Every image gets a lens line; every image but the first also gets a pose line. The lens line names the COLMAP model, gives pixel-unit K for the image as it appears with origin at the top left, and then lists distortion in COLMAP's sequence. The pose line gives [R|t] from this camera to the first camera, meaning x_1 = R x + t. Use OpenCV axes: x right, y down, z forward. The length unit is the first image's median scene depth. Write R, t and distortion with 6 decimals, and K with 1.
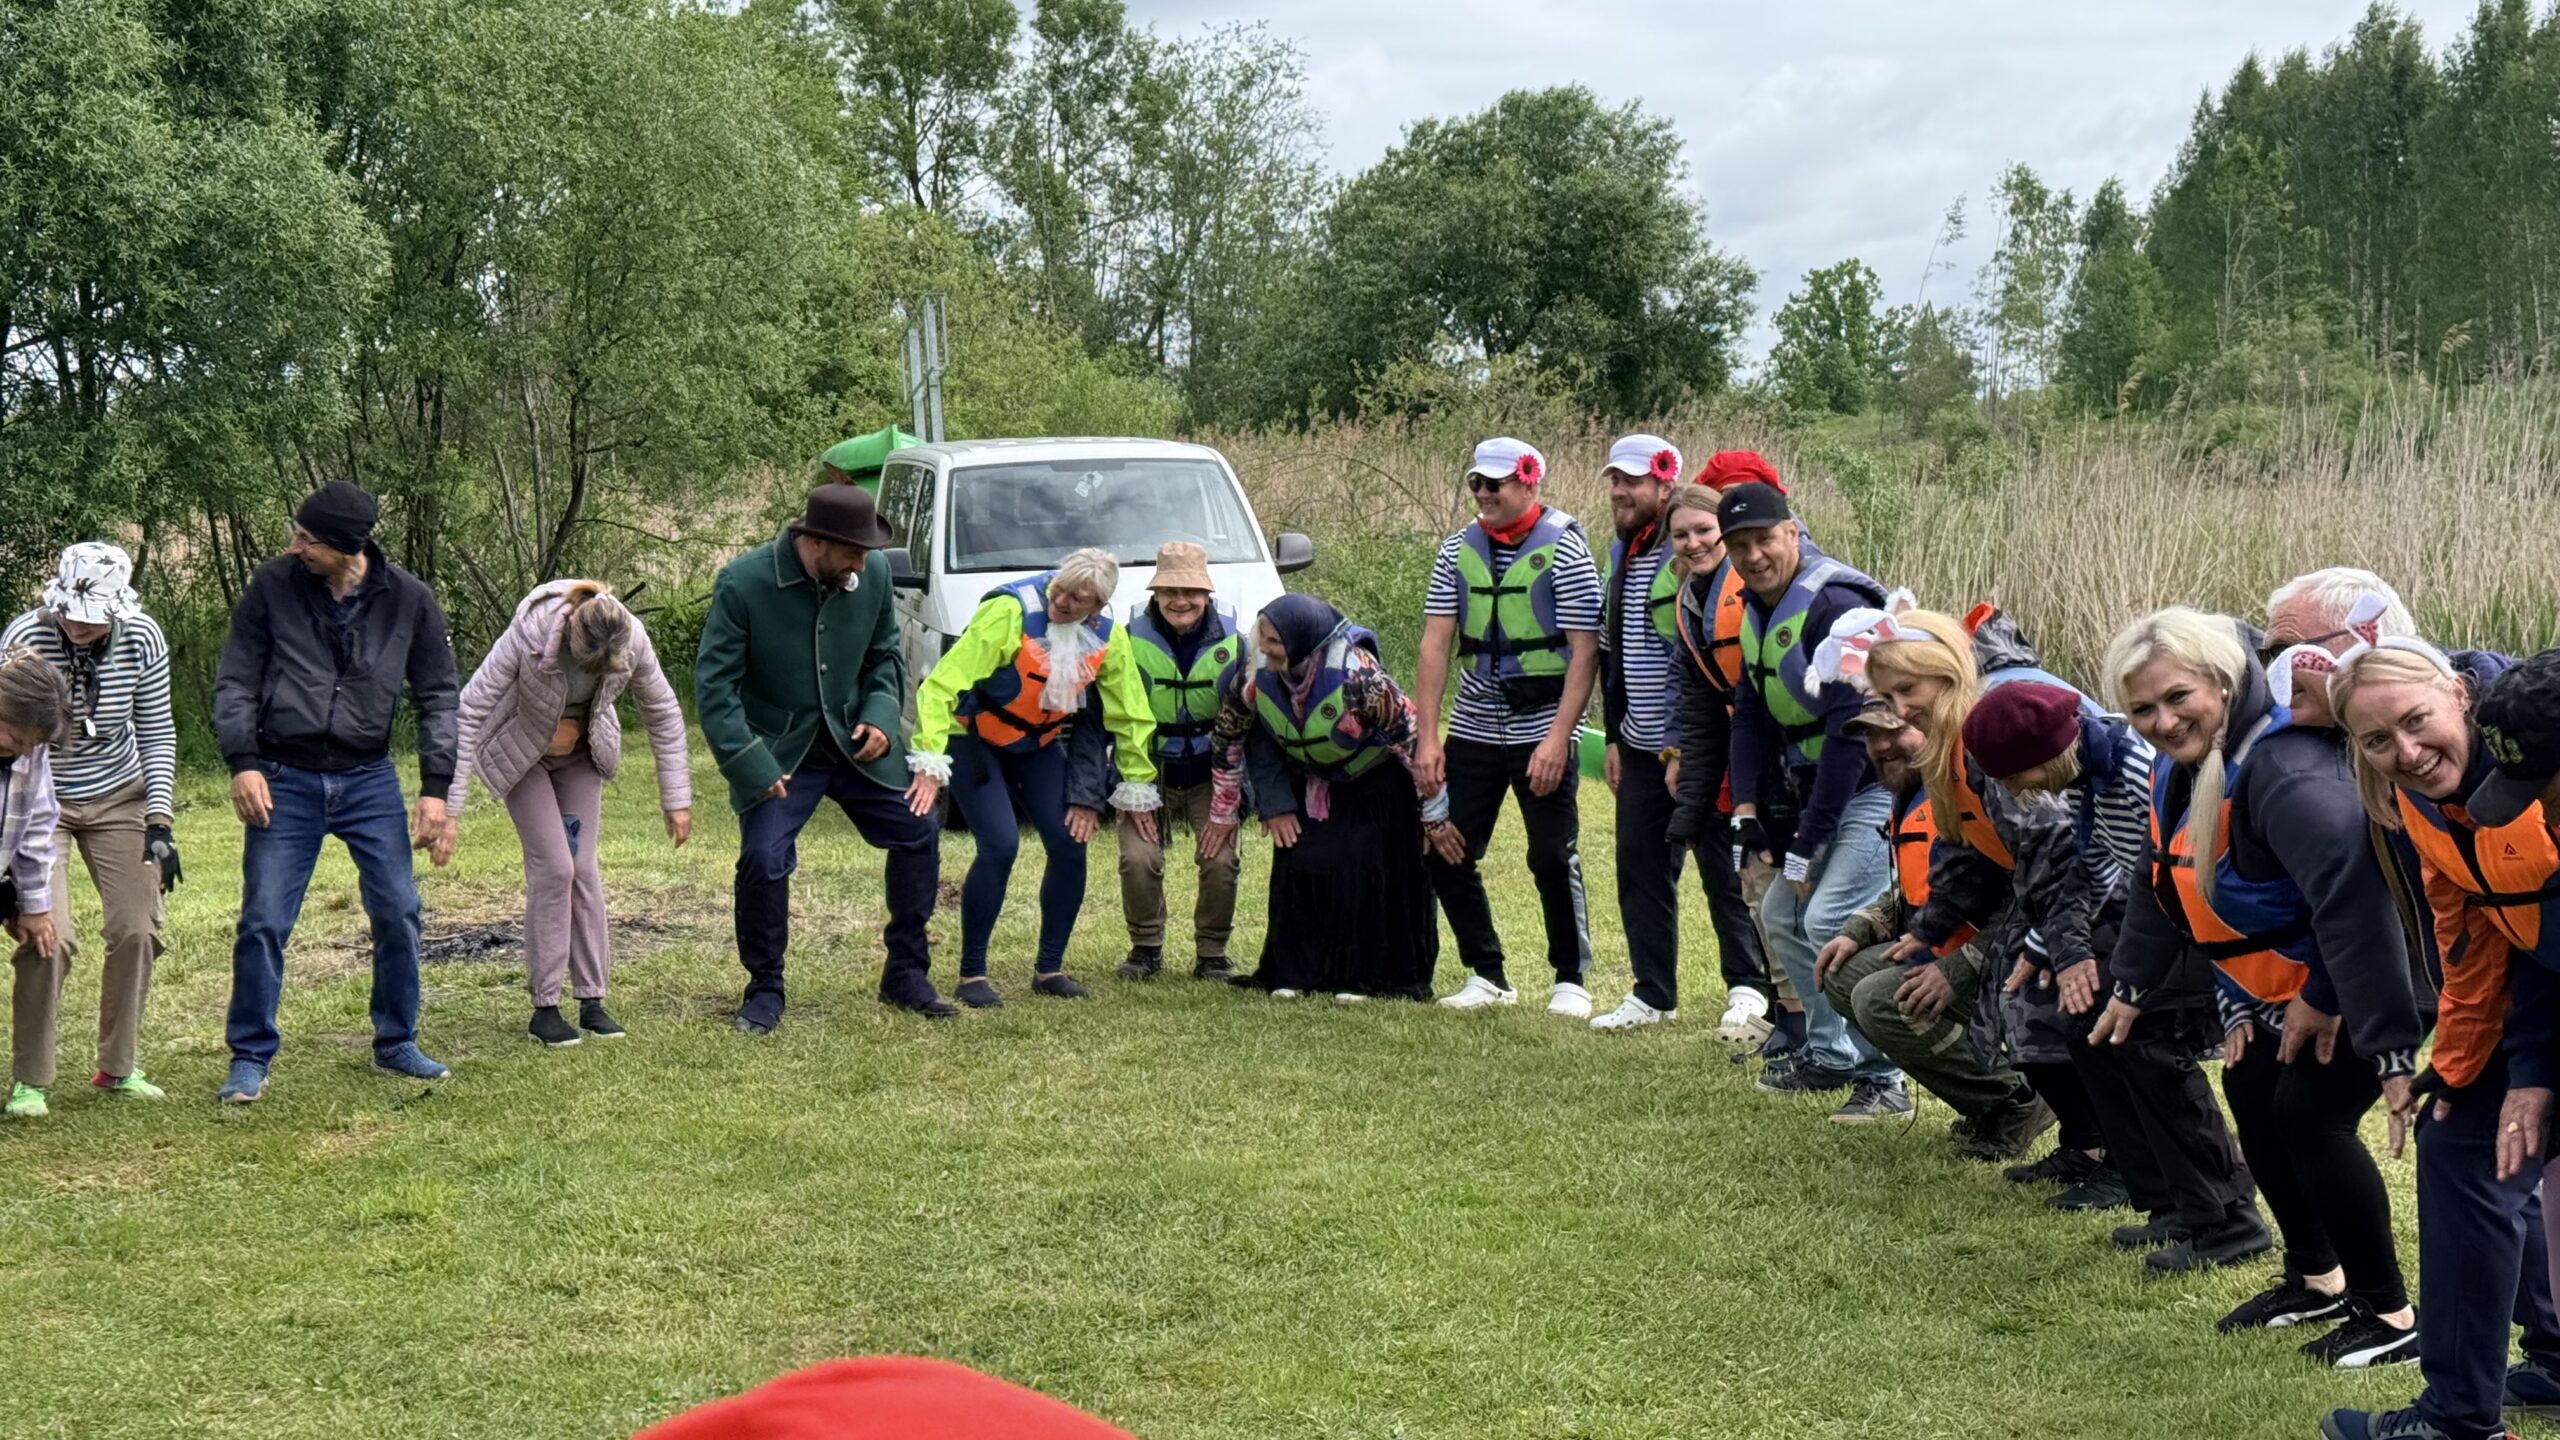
lens RADIAL K [[3559.6, 0, 1232.1], [0, 3559.6, 670.5], [0, 0, 1]] dist [0.143939, 0.000000]
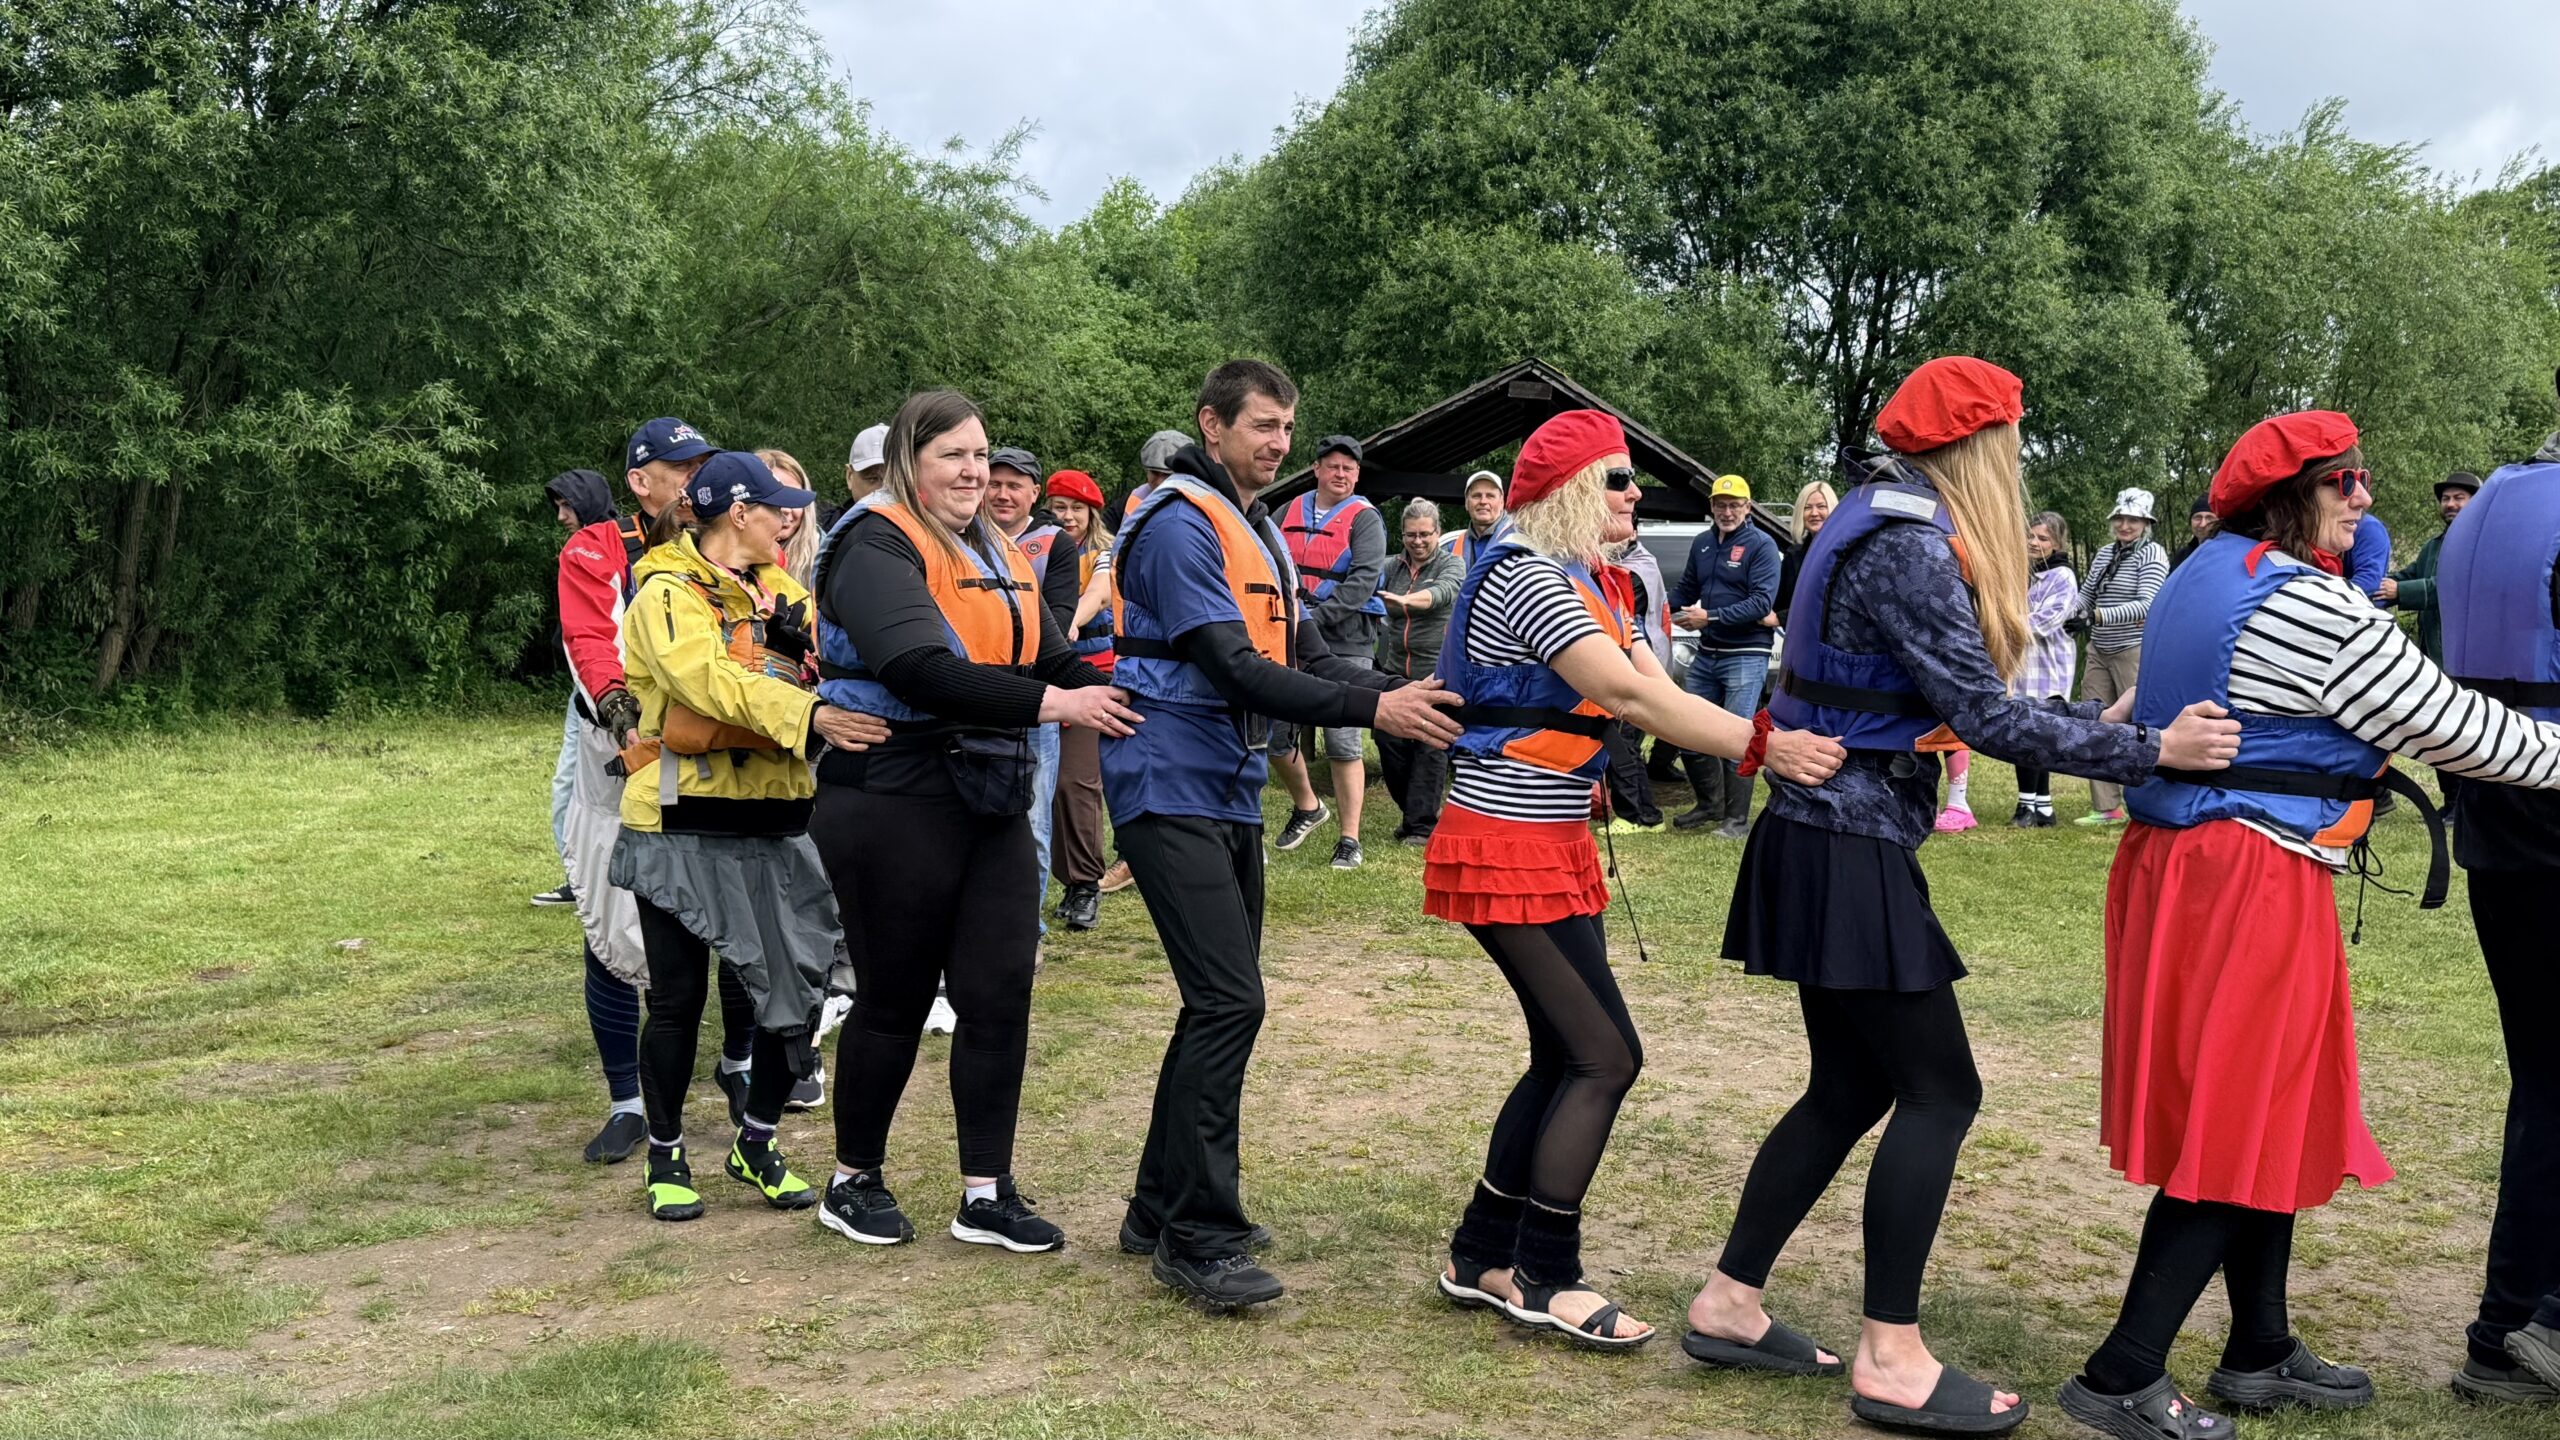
lens RADIAL K [[2505.0, 0, 1244.1], [0, 2505.0, 737.3], [0, 0, 1]] dist [0.092678, 0.000000]
pose [[0.826867, 0.085657, -0.555836, 0.044075], [-0.069339, 0.996320, 0.050387, 0.012362], [0.558106, -0.003122, 0.829764, -0.137781]]
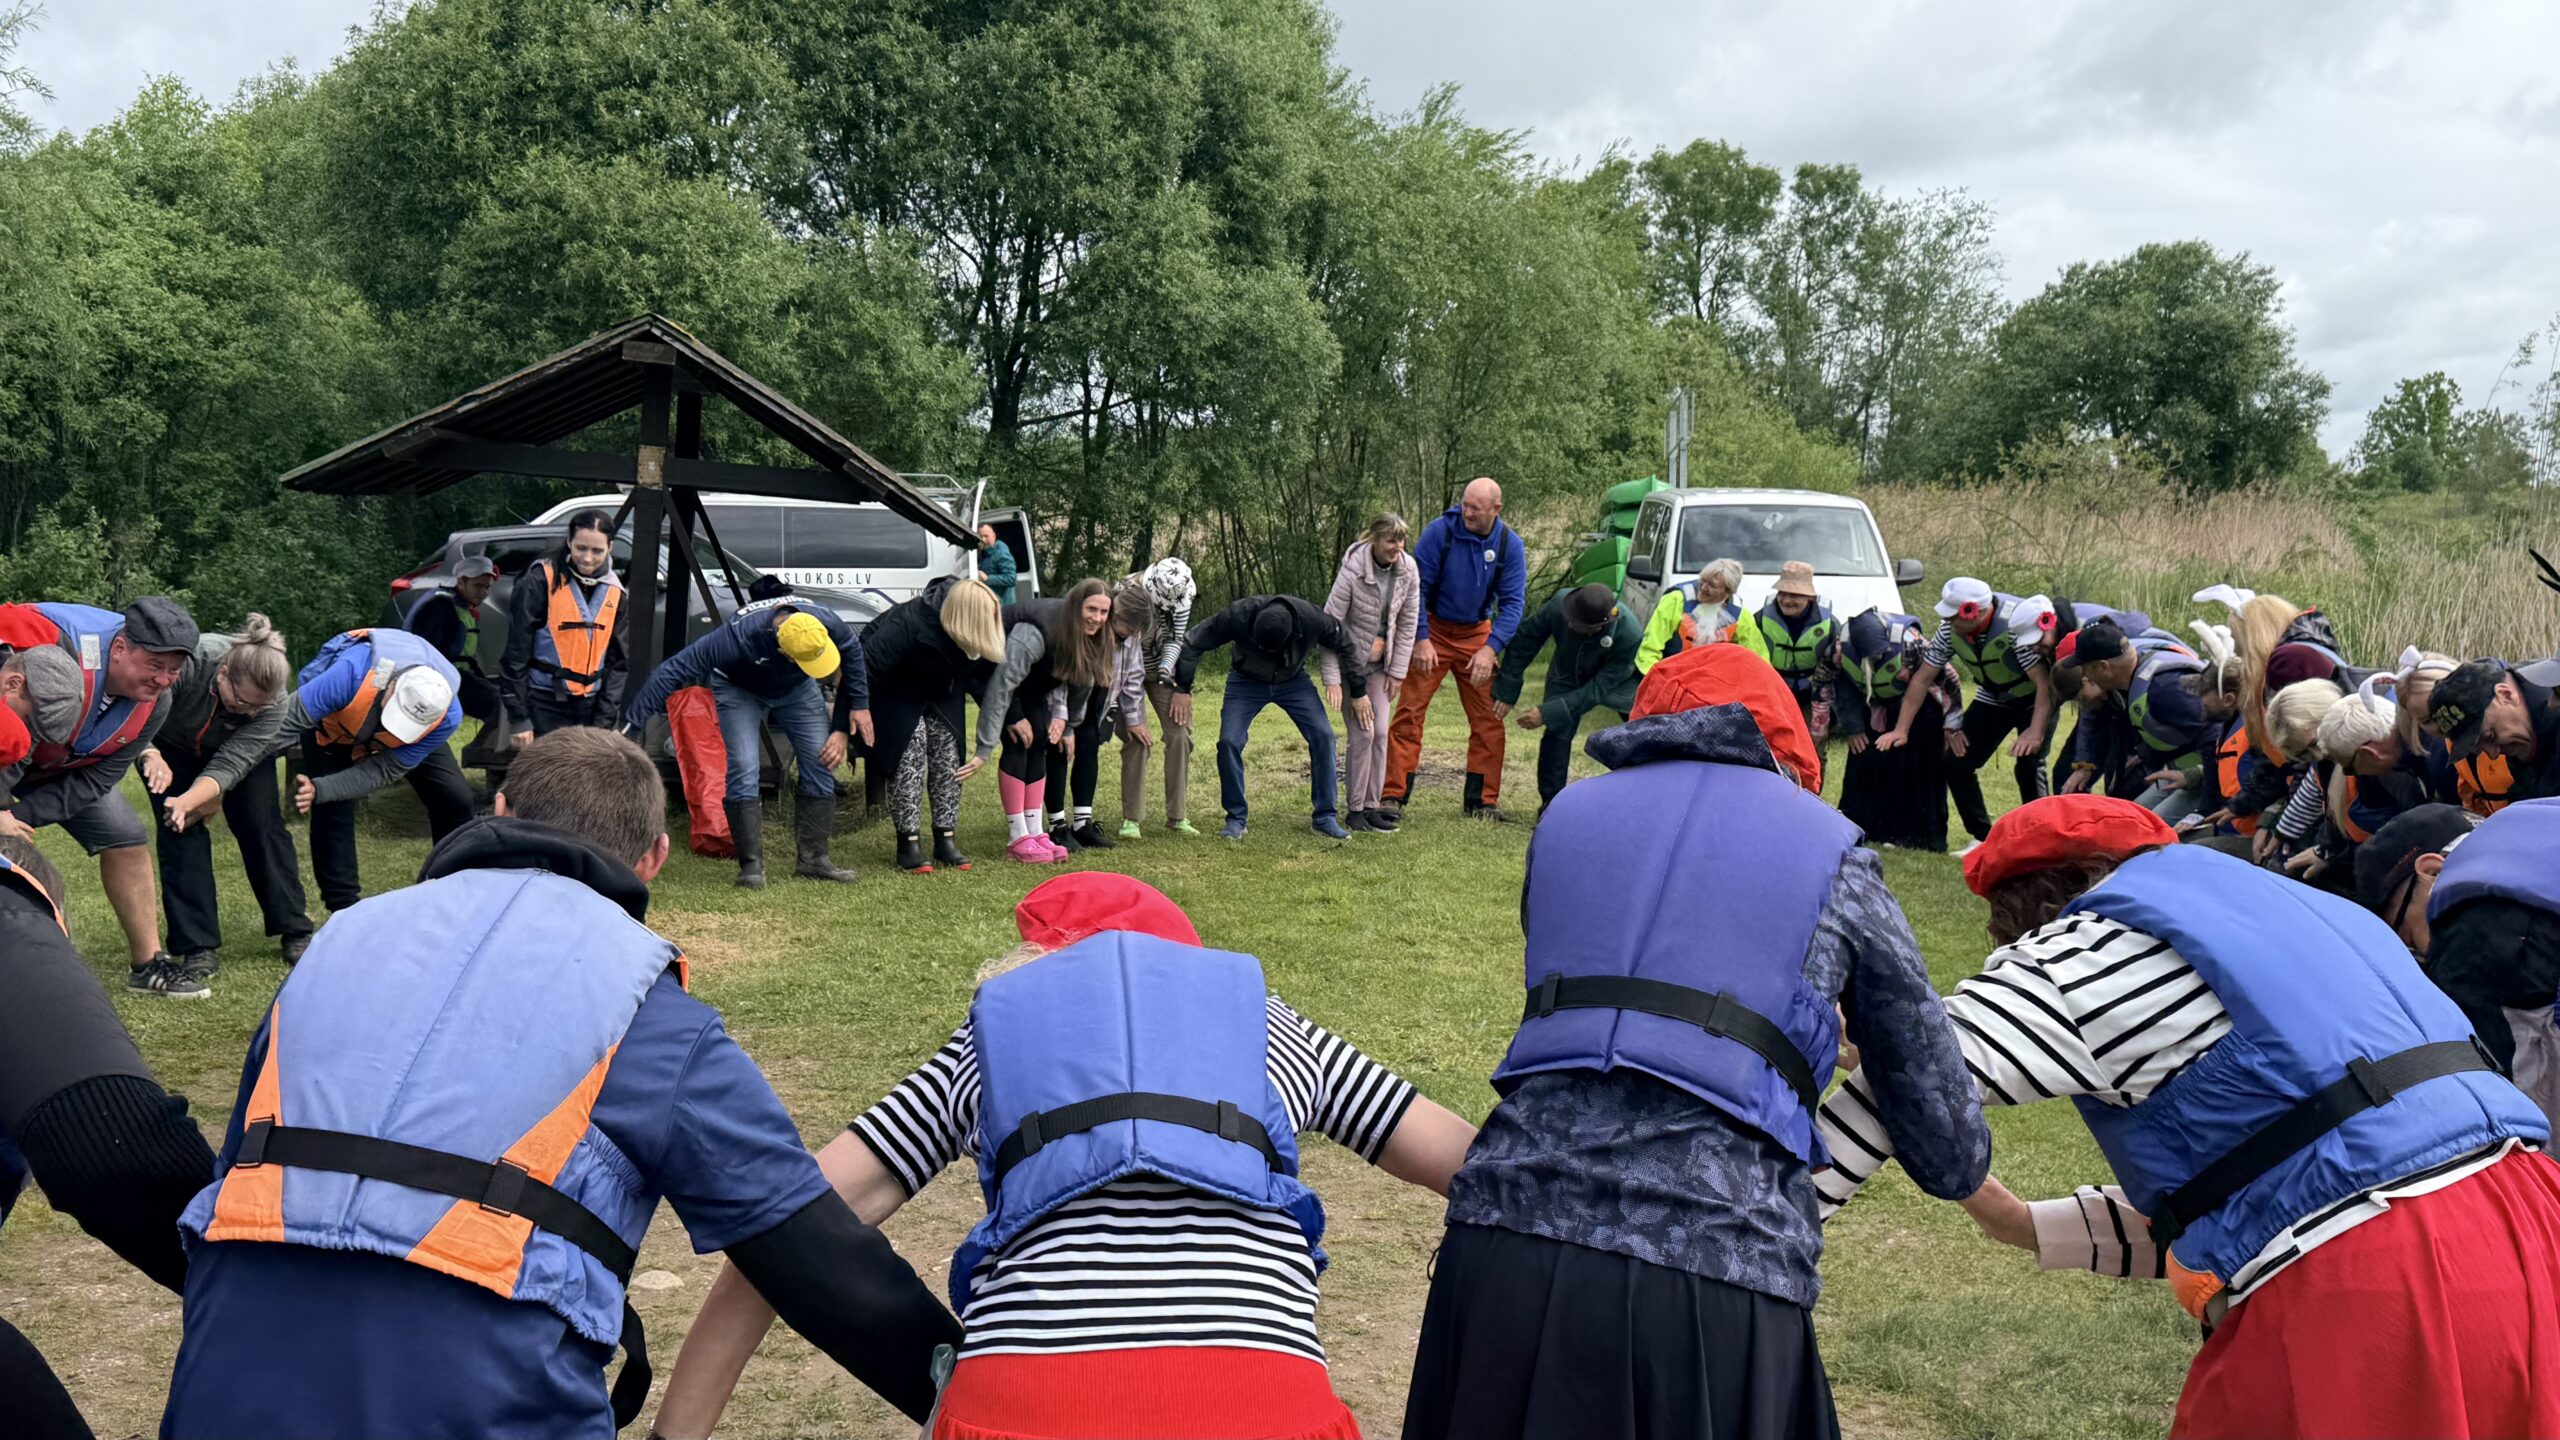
lens RADIAL K [[2505.0, 0, 1243.1], [0, 2505.0, 753.2], [0, 0, 1]] dist [0.092678, 0.000000]
pose [[0.964569, 0.075621, -0.252762, 0.014541], [-0.064073, 0.996504, 0.053621, 0.002674], [0.255934, -0.035526, 0.966041, -0.075435]]
